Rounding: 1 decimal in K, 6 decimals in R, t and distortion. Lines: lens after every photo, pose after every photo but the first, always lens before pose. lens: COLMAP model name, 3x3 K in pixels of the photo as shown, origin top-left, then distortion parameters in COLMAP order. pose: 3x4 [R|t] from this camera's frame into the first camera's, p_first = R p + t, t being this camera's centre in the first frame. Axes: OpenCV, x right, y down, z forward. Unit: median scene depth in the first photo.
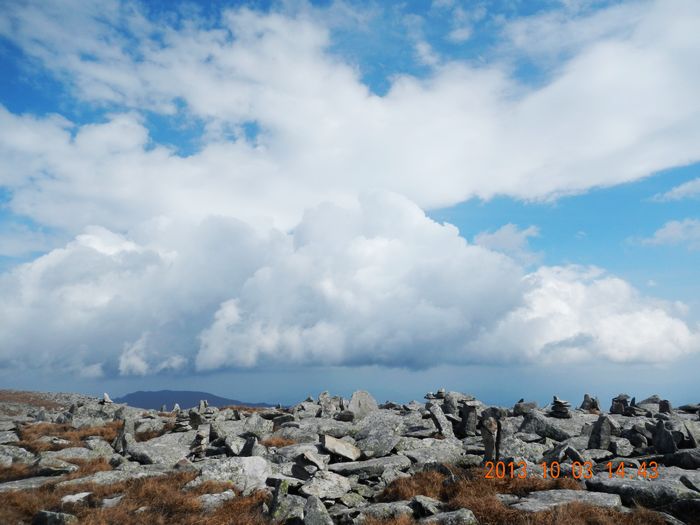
lens RADIAL K [[583.1, 0, 350.0], [0, 583.1, 262.5], [0, 0, 1]] dist [0.008178, 0.006913]
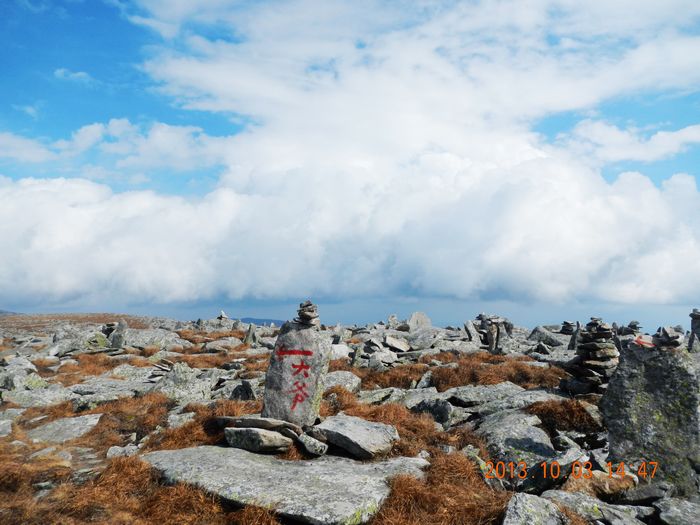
lens RADIAL K [[583.1, 0, 350.0], [0, 583.1, 262.5], [0, 0, 1]] dist [0.008178, 0.006913]
pose [[0.991406, 0.014329, -0.130037, 0.057622], [0.000551, 0.993518, 0.113672, -0.061843], [0.130823, -0.112766, 0.984972, -0.473683]]
